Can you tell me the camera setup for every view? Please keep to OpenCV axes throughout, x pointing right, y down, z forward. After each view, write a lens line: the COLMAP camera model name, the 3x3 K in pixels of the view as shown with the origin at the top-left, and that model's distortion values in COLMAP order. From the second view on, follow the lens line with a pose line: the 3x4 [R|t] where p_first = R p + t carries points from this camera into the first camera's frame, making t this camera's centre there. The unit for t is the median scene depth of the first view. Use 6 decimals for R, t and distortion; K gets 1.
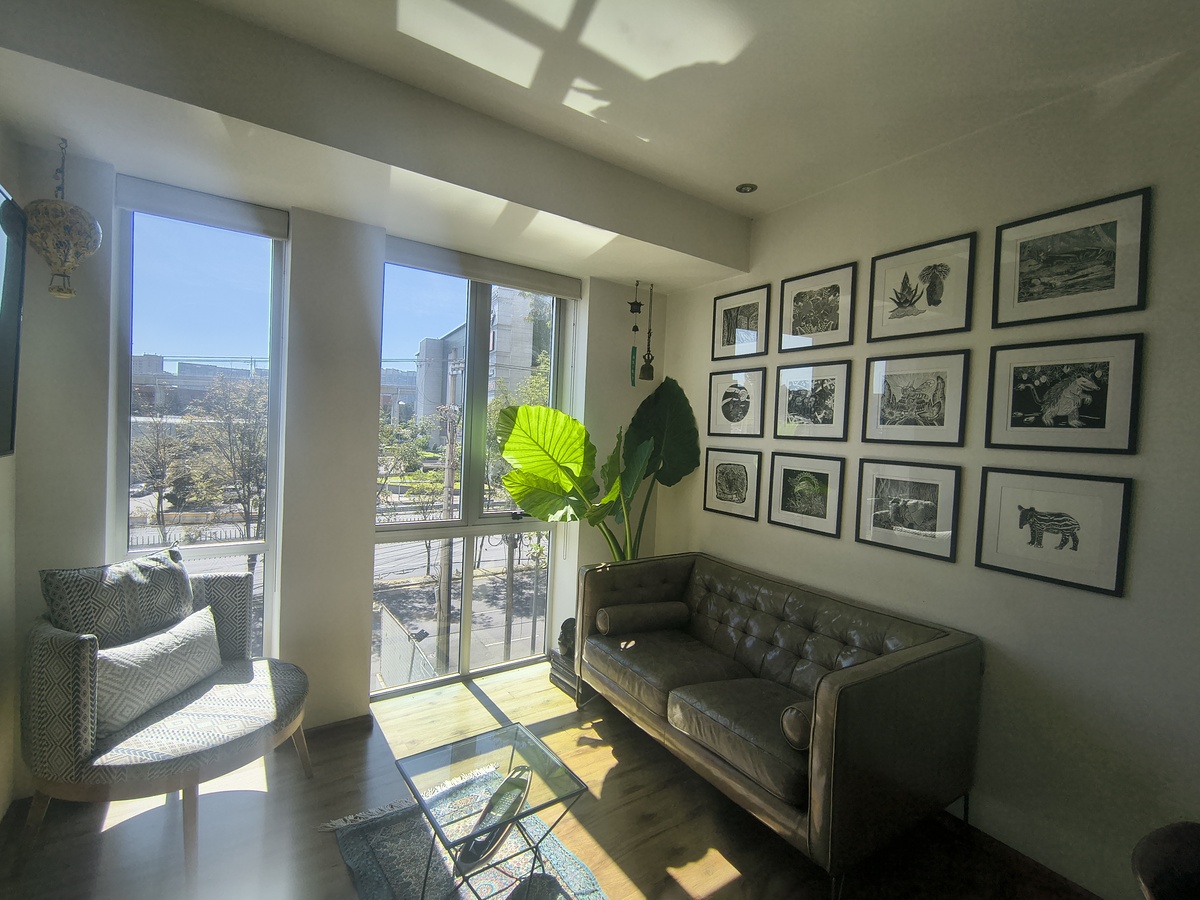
lens RADIAL K [[560.5, 0, 600.0], [0, 560.5, 450.0], [0, 0, 1]] dist [-0.000572, 0.000472]
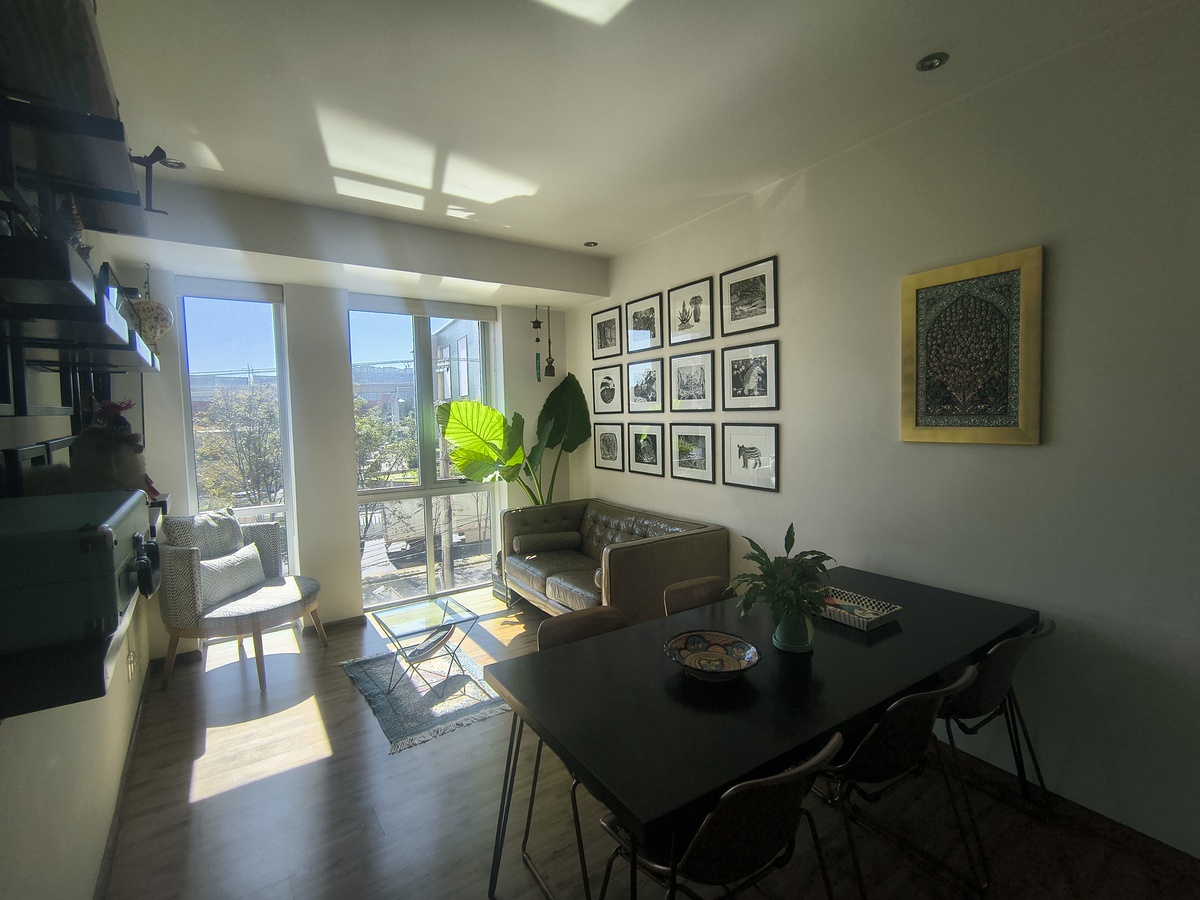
lens RADIAL K [[562.3, 0, 601.9], [0, 562.3, 453.8], [0, 0, 1]] dist [-0.002762, -0.000102]
pose [[0.997842, -0.065381, -0.006080, 0.248082], [0.065552, 0.997257, 0.034382, 0.029459], [0.003815, -0.034707, 0.999390, -0.459206]]
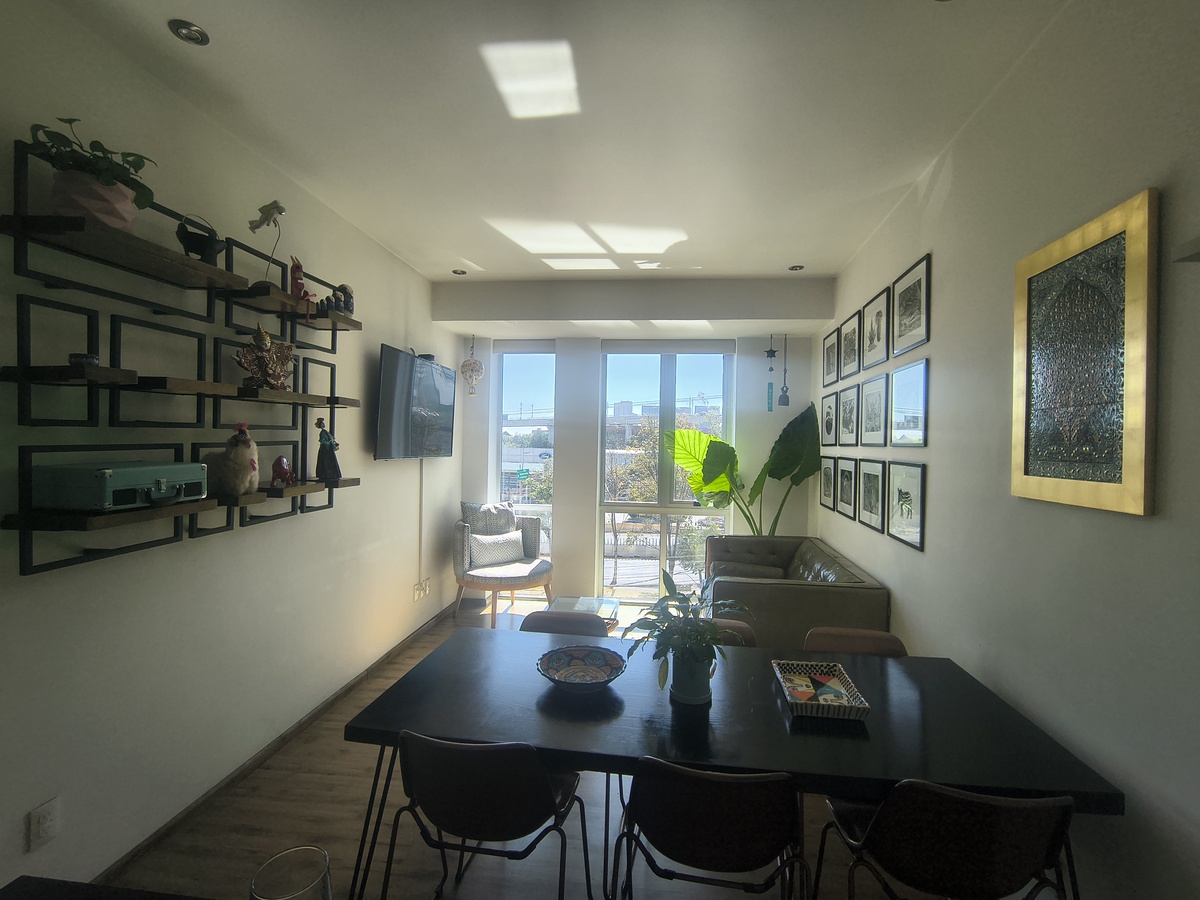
lens RADIAL K [[562.3, 0, 601.9], [0, 562.3, 453.8], [0, 0, 1]] dist [-0.002762, -0.000102]
pose [[0.748388, -0.018558, -0.663002, 0.773320], [-0.009338, 0.999215, -0.038510, 0.052701], [0.663196, 0.035011, 0.747627, -0.335730]]
